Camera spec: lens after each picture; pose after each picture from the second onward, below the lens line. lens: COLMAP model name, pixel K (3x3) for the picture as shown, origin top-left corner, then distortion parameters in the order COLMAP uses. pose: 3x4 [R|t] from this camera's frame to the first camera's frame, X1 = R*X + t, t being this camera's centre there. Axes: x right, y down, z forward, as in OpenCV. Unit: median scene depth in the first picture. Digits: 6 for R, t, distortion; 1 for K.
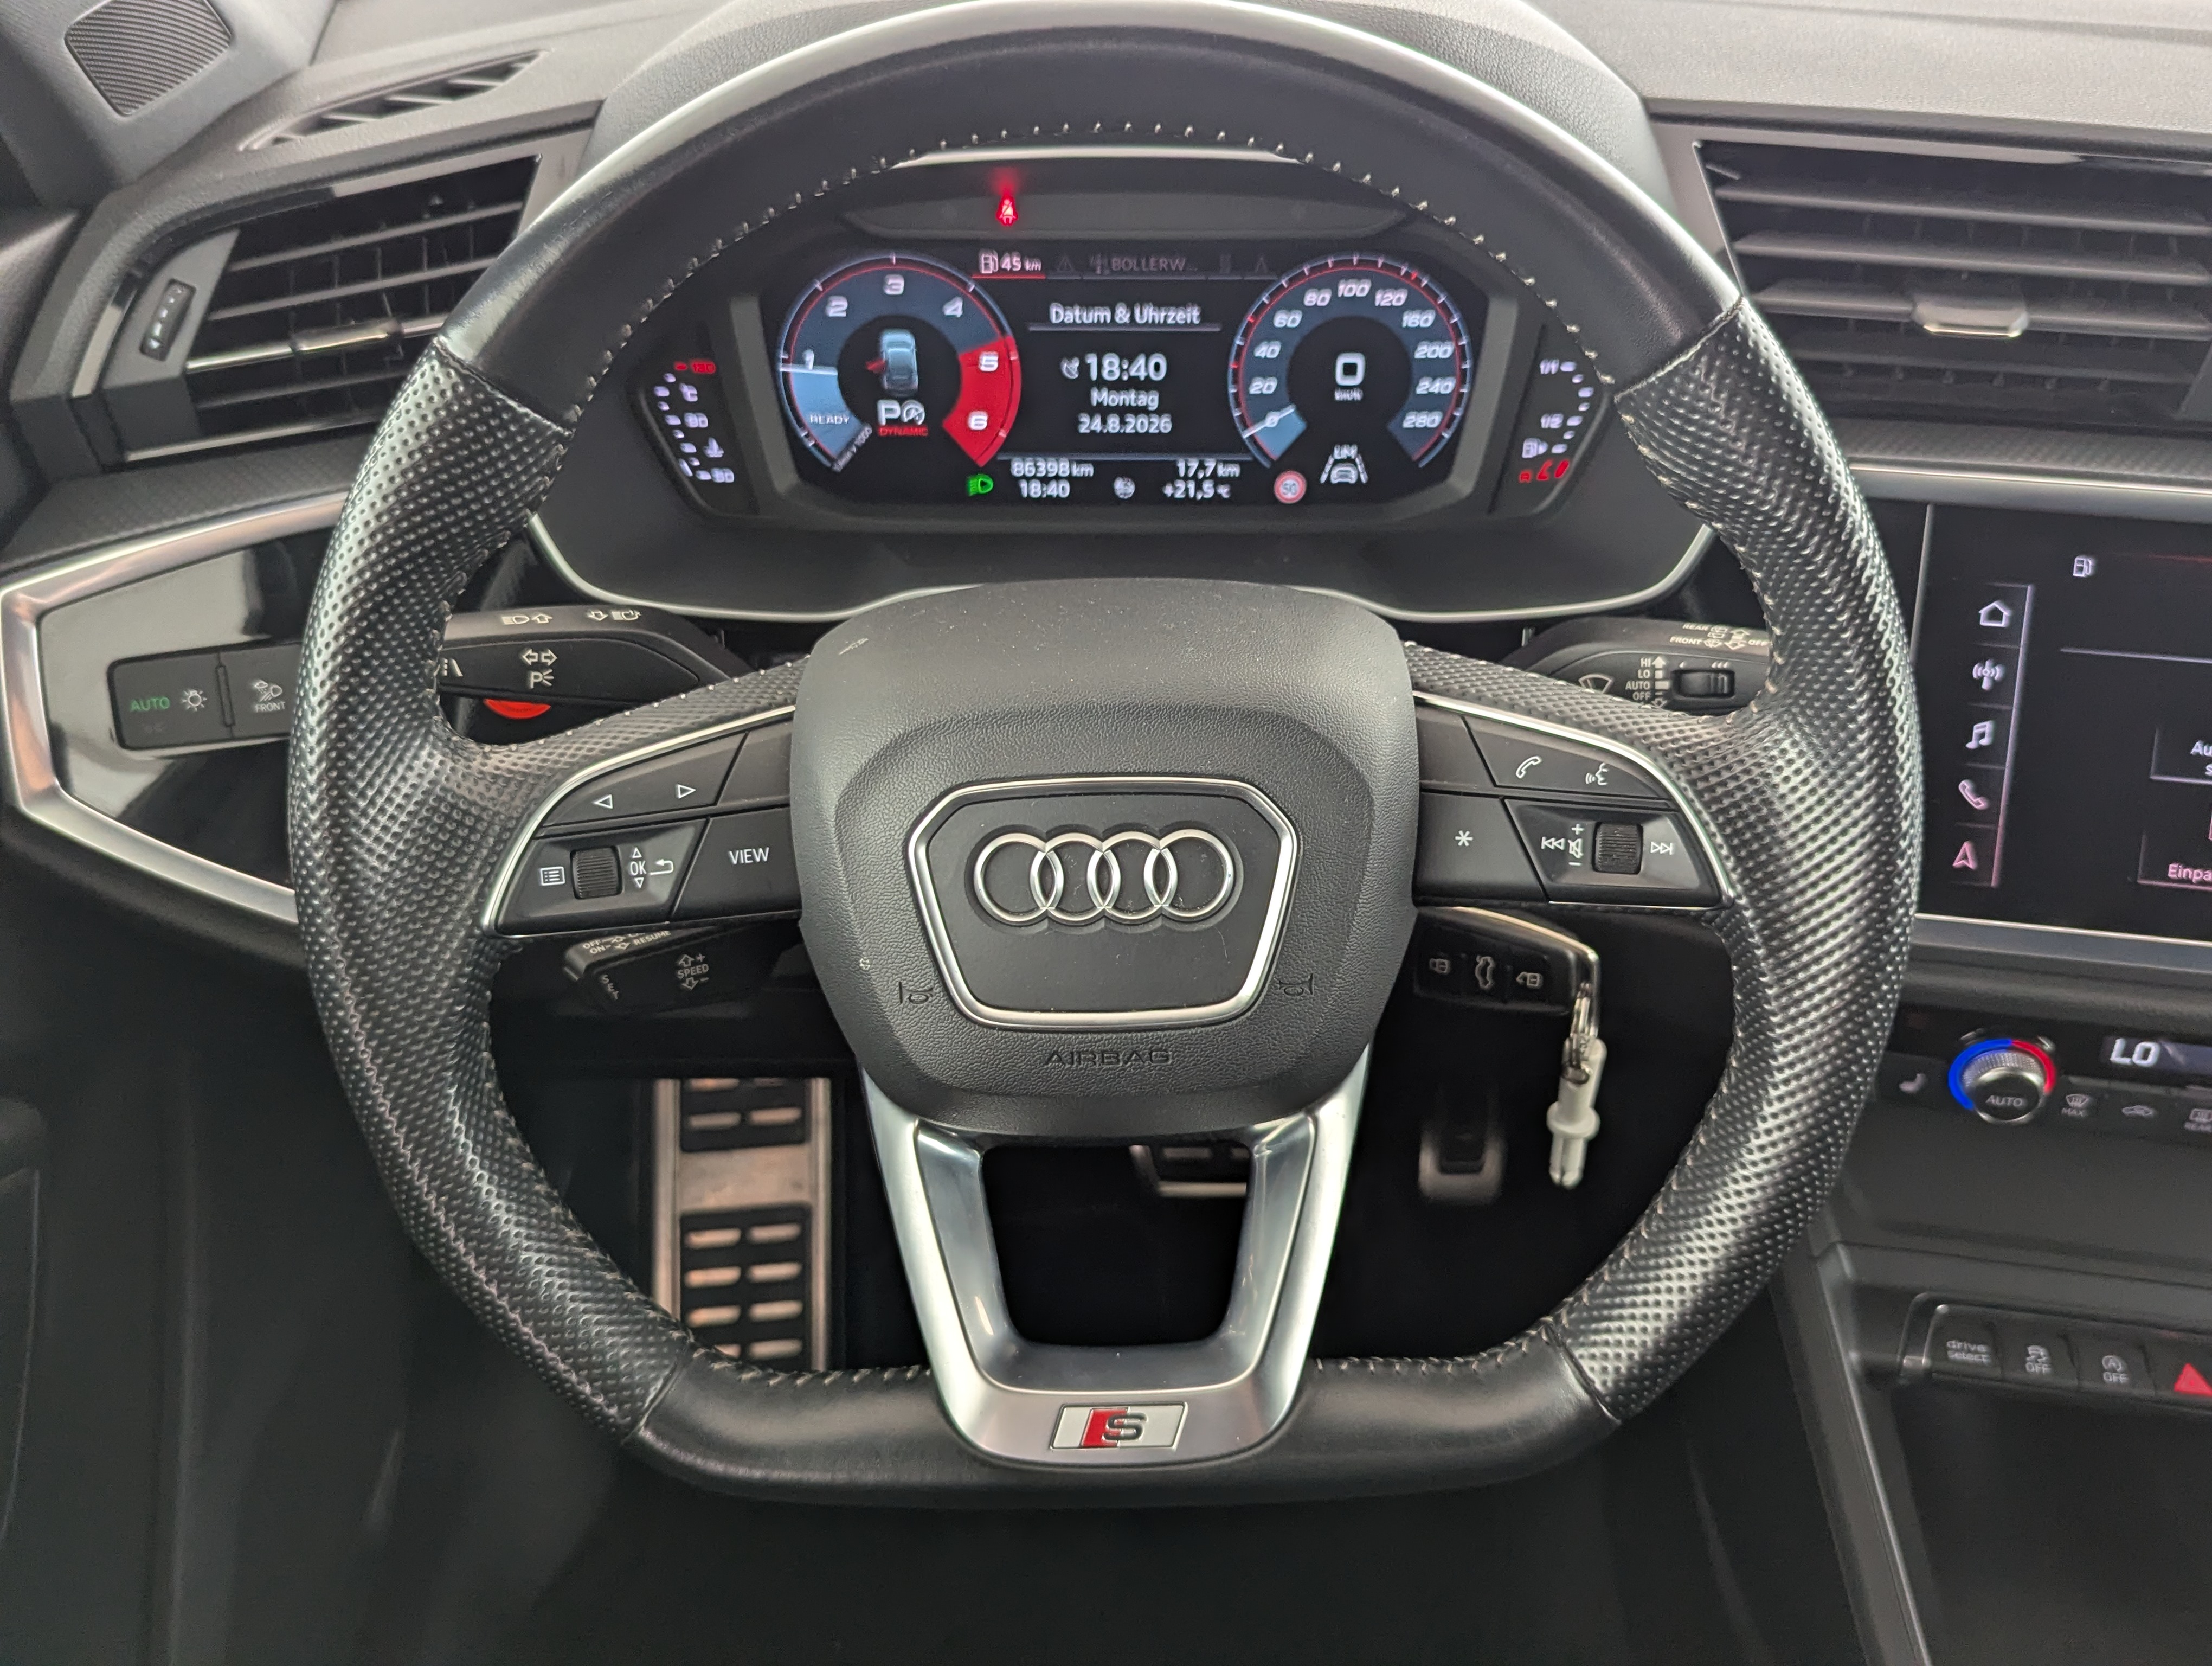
lens RADIAL K [[2032.3, 0, 1115.4], [0, 2032.3, 823.3], [0, 0, 1]] dist [0.100007, -0.174141]
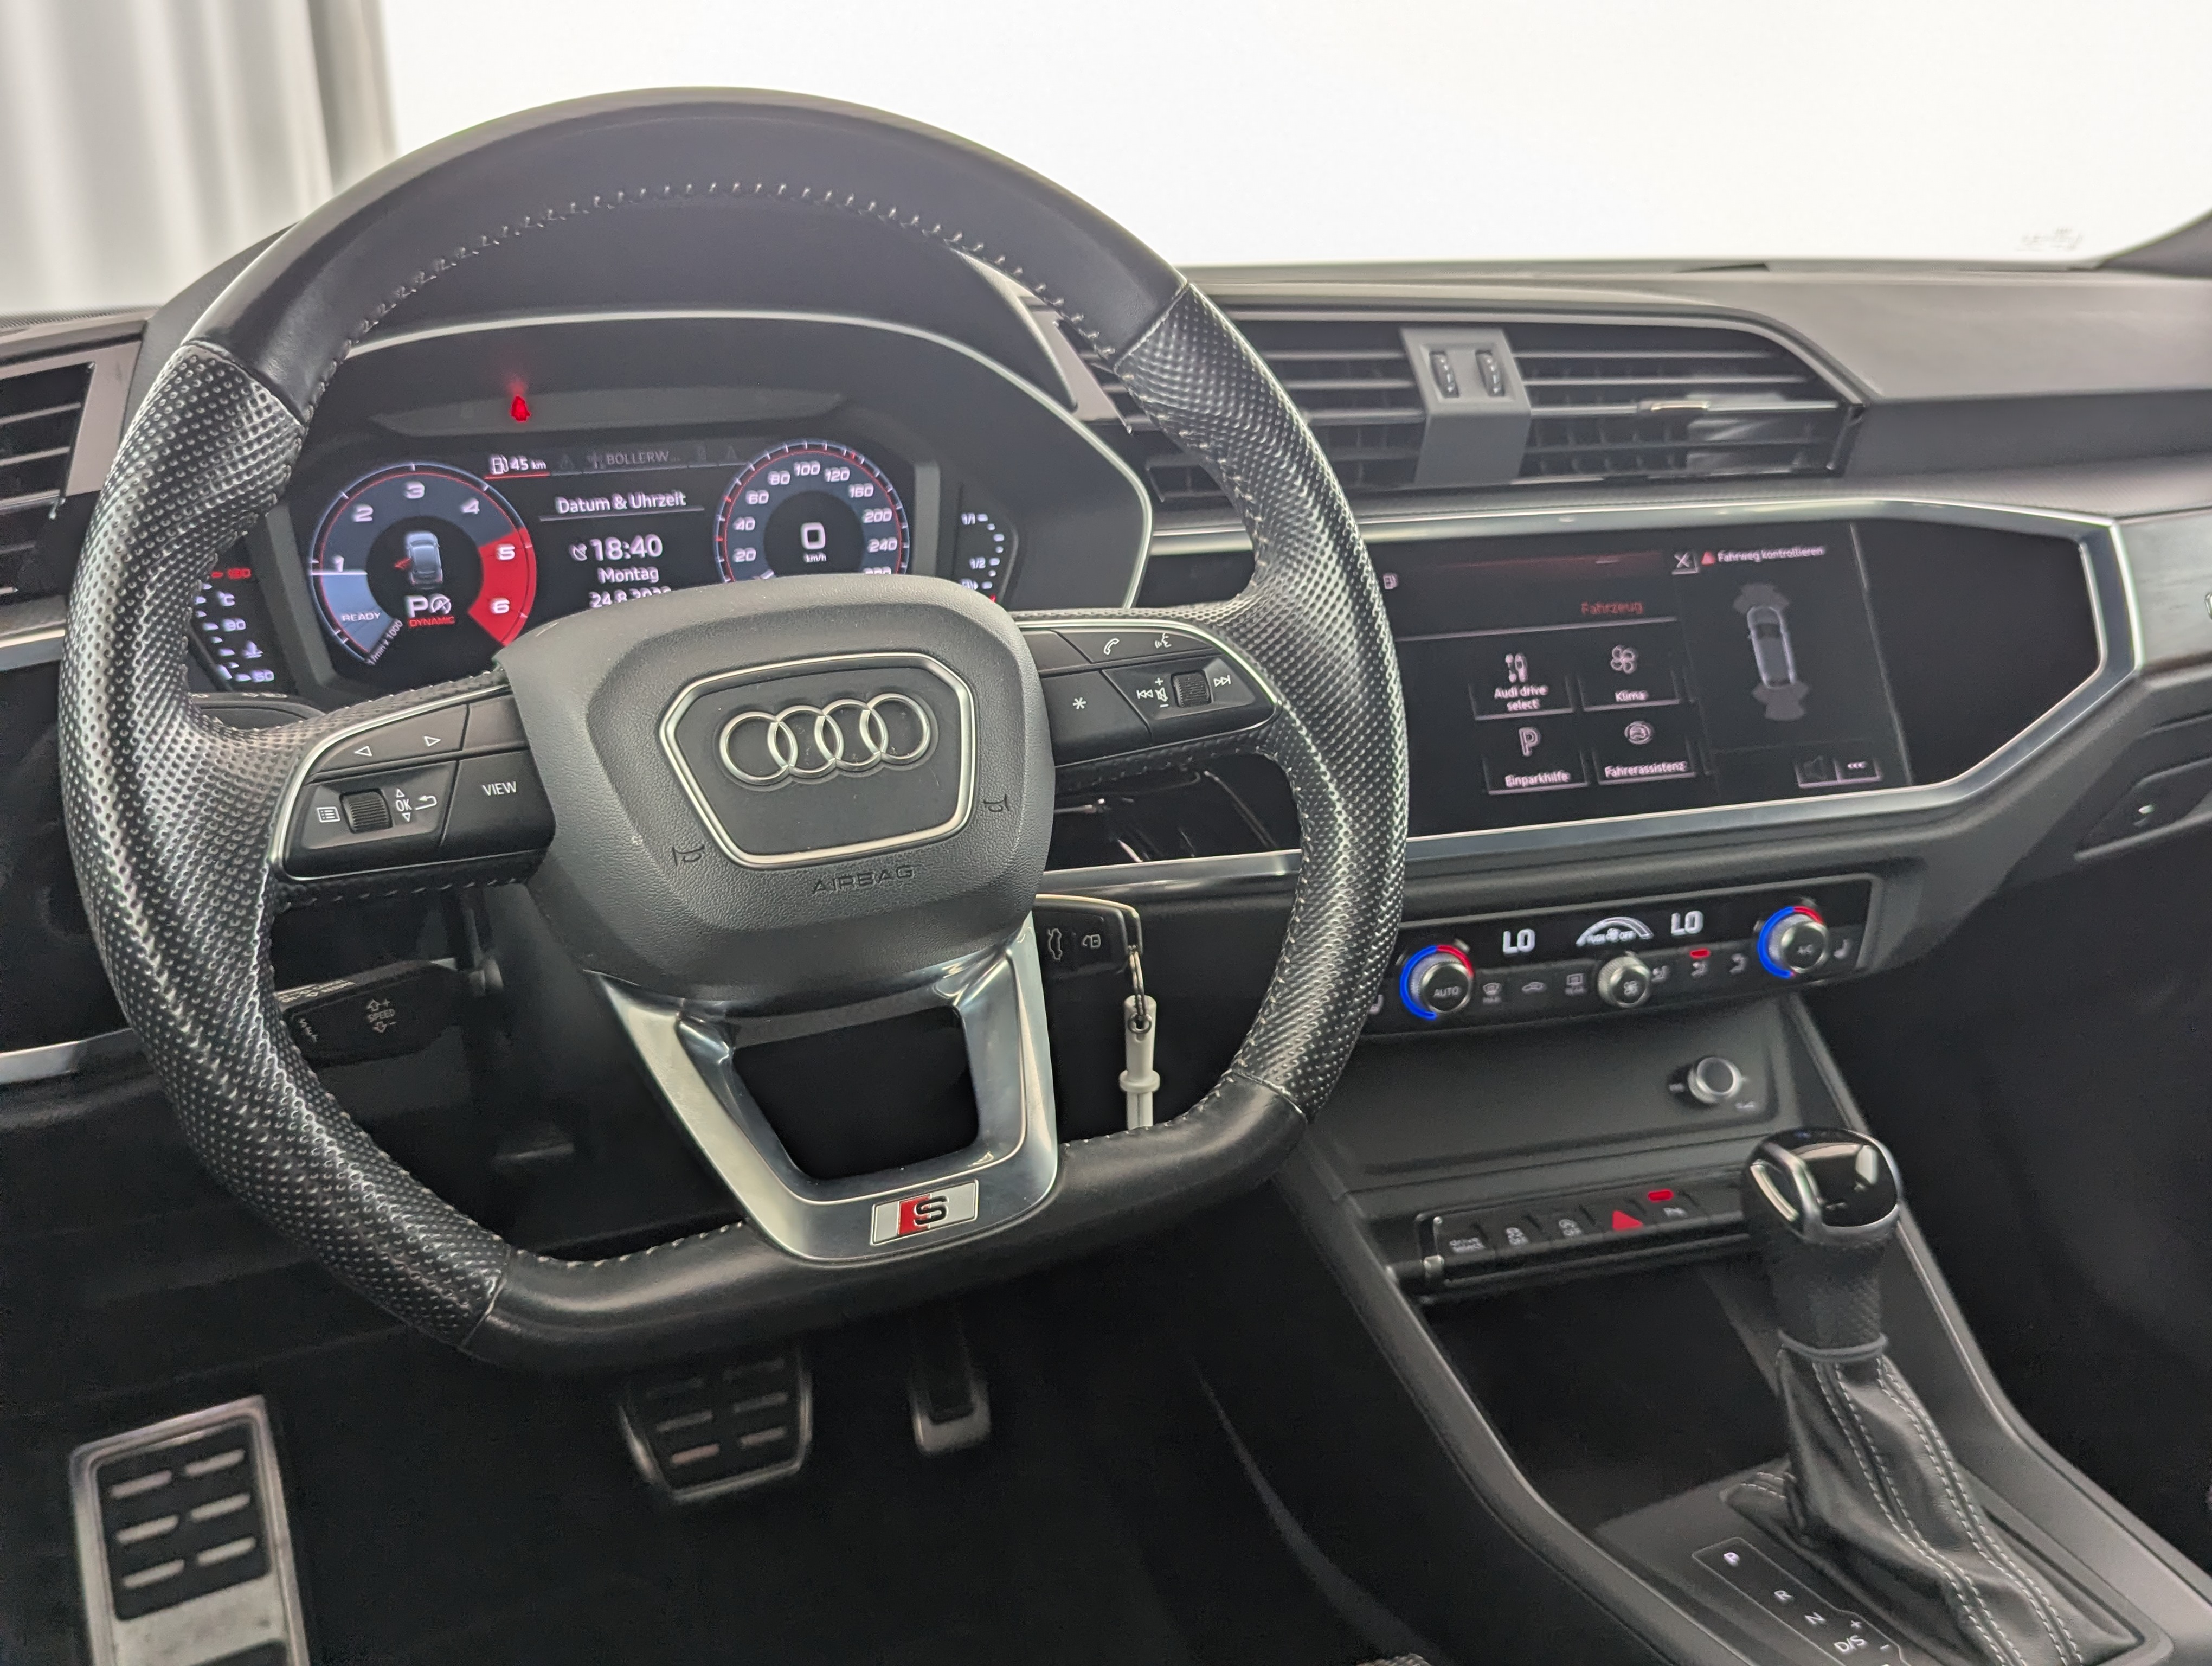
lens RADIAL K [[2059.5, 0, 1106.0], [0, 2059.5, 833.0], [0, 0, 1]] dist [0.003516, 0.093138]
pose [[0.907265, -0.131075, 0.399611, -0.241032], [0.244543, 0.937463, -0.247711, 0.290353], [-0.342152, 0.322462, 0.882581, -0.079101]]
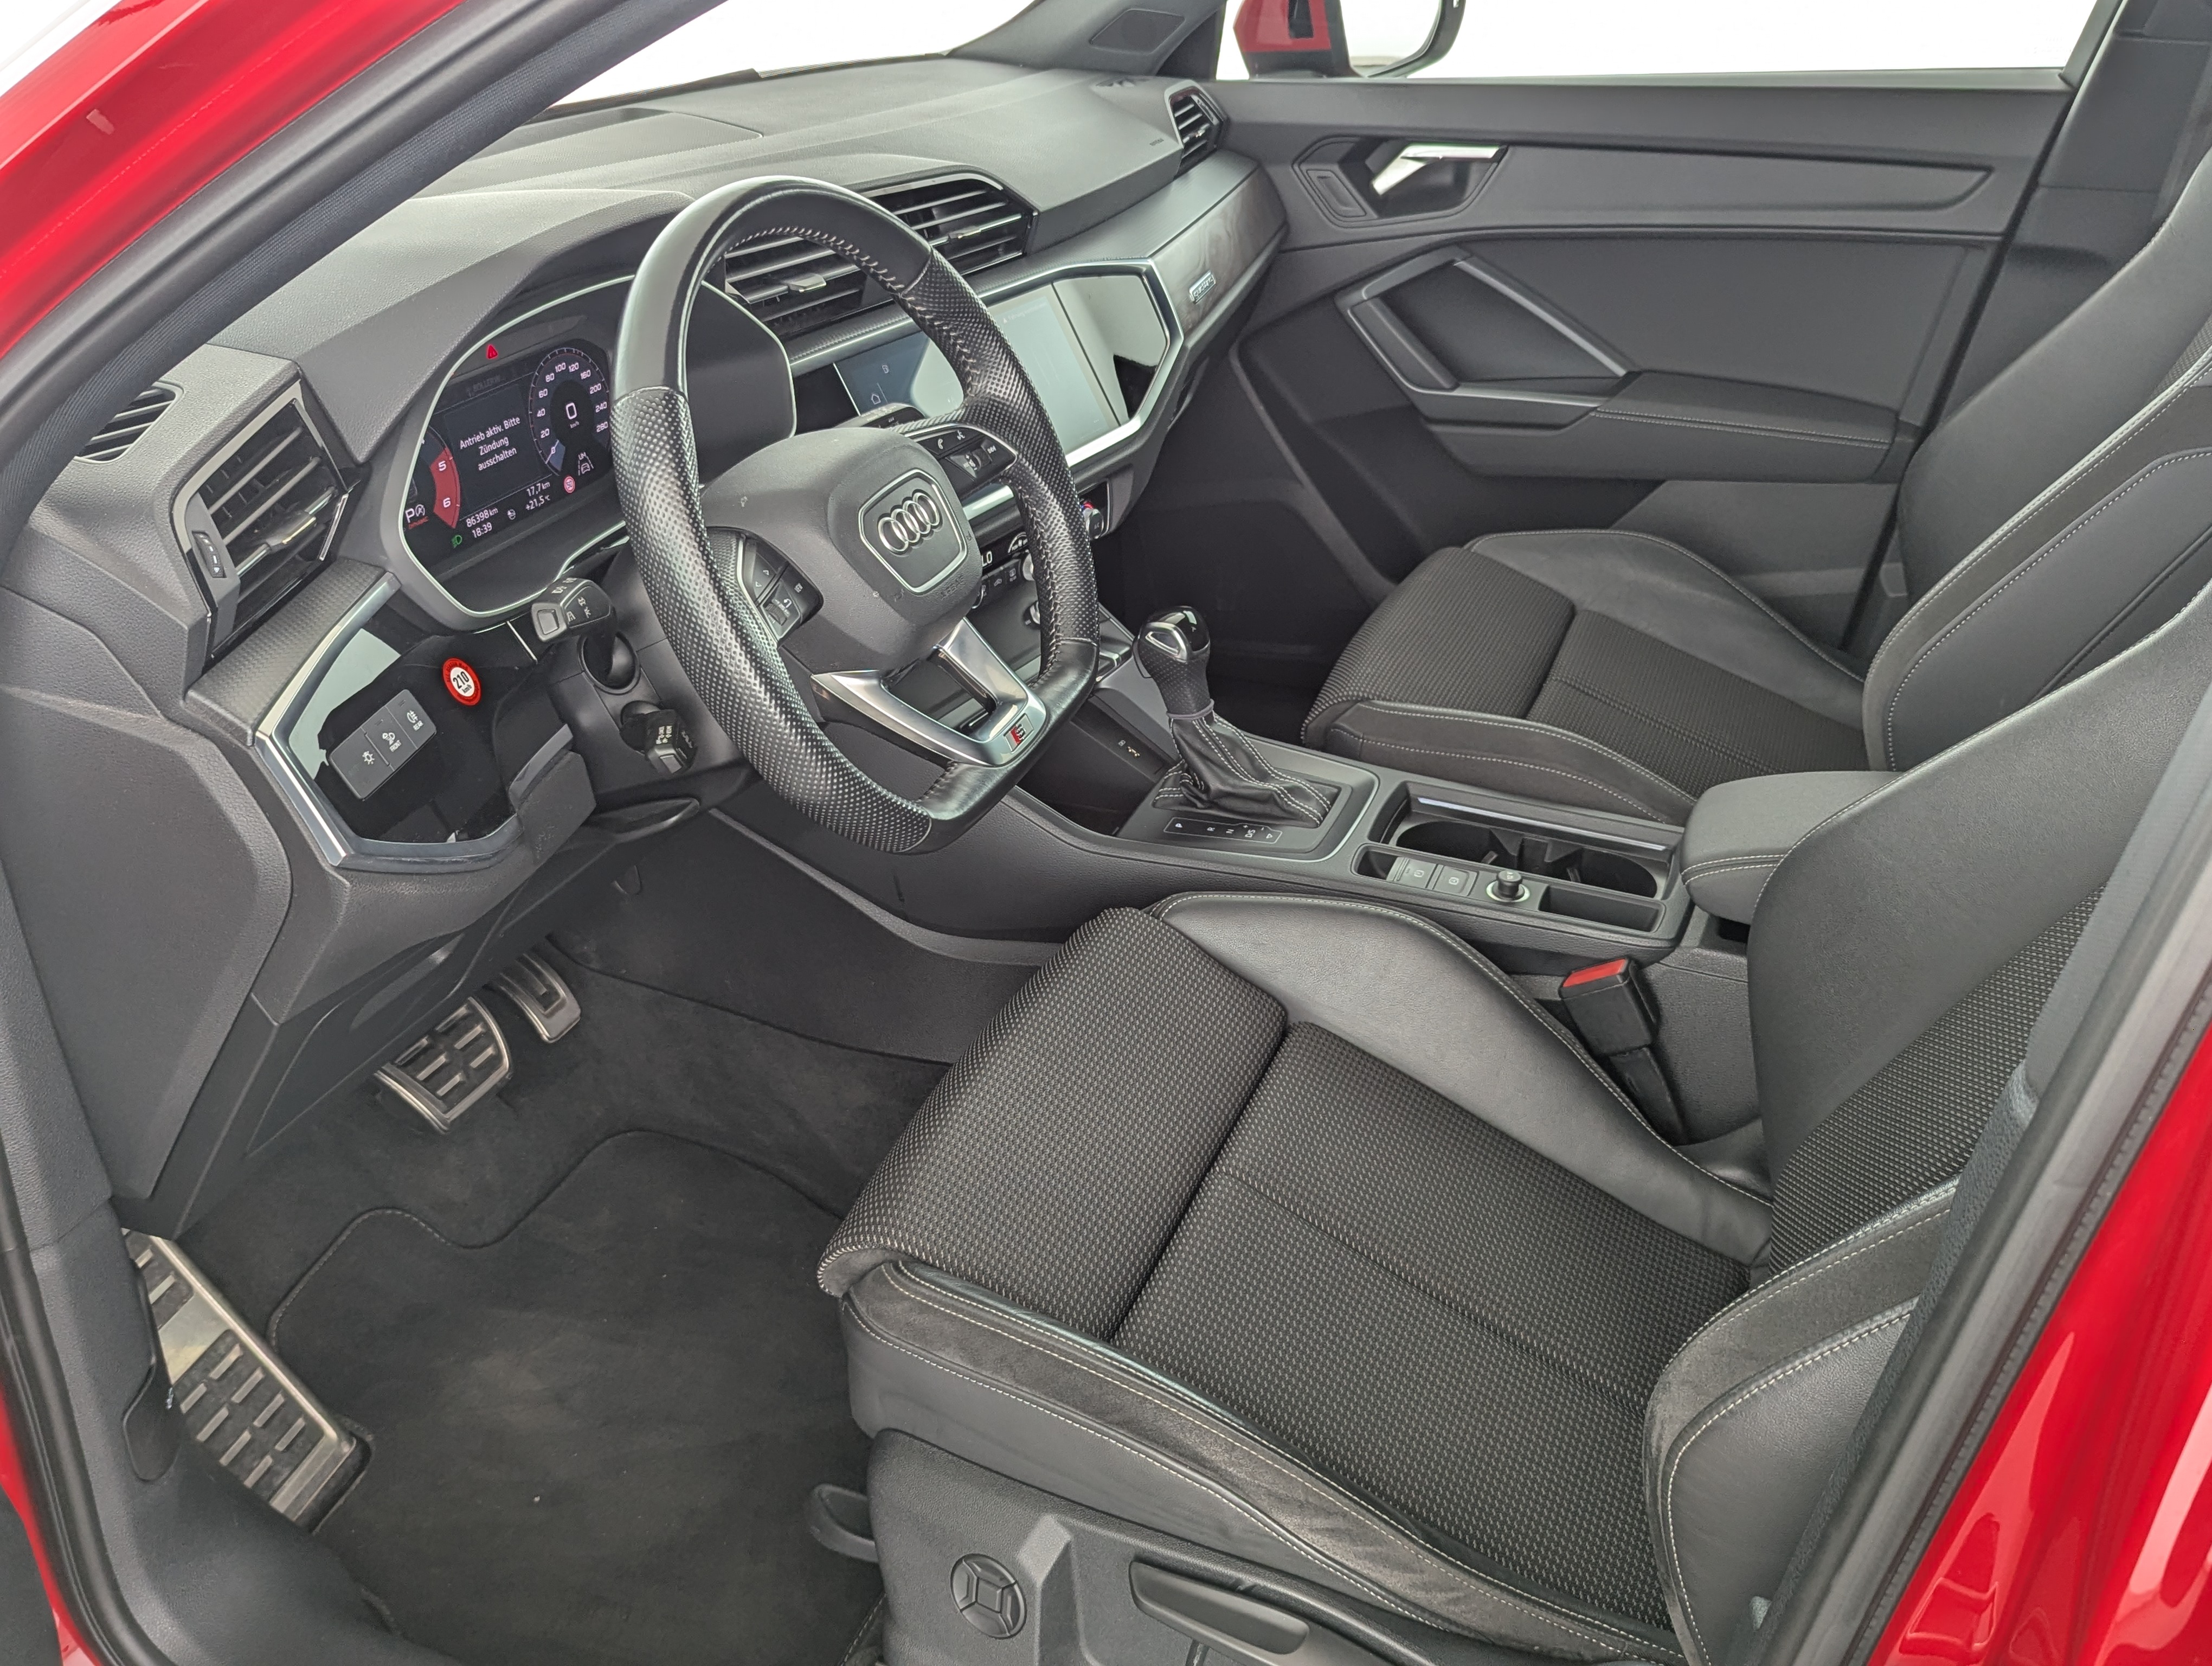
lens RADIAL K [[2032.3, 0, 1115.4], [0, 2032.3, 823.3], [0, 0, 1]] dist [0.100007, -0.174141]
pose [[0.370557, -0.441424, 0.817210, -1.388939], [0.538912, 0.818784, 0.197909, -0.019869], [-0.756480, 0.367068, 0.541294, -0.233840]]
